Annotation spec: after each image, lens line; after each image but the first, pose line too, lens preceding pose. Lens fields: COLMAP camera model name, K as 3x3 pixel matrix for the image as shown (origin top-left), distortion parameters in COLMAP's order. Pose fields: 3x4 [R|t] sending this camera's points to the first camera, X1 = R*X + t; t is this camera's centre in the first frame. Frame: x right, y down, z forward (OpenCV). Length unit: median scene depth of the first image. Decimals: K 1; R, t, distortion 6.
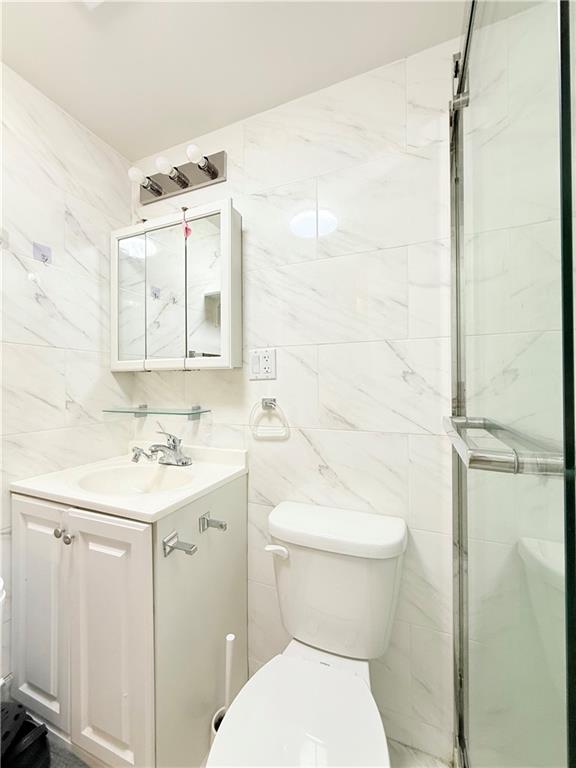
lens RADIAL K [[306.6, 0, 290.3], [0, 306.6, 382.0], [0, 0, 1]] dist [-0.000528, -0.000166]
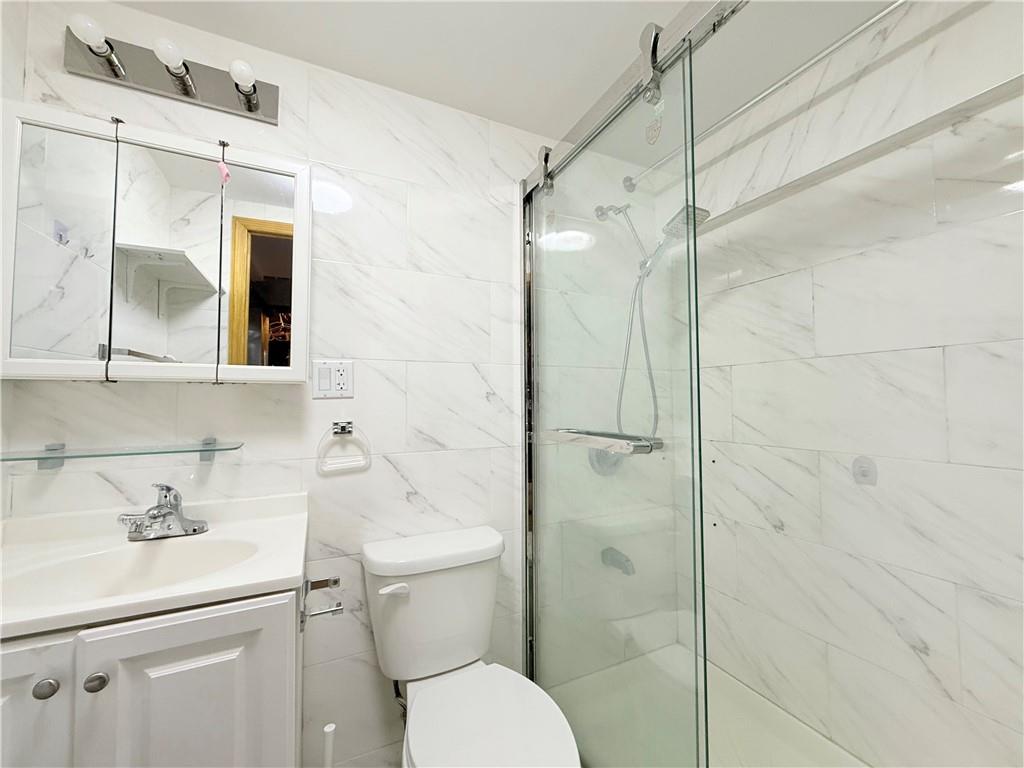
lens RADIAL K [[408.8, 0, 502.8], [0, 408.8, 385.4], [0, 0, 1]] dist [-0.000528, -0.000166]
pose [[0.679914, 0.031711, 0.732606, -0.579019], [-0.001868, 0.999136, -0.041514, 0.002019], [-0.733290, 0.026857, 0.679386, -0.045839]]
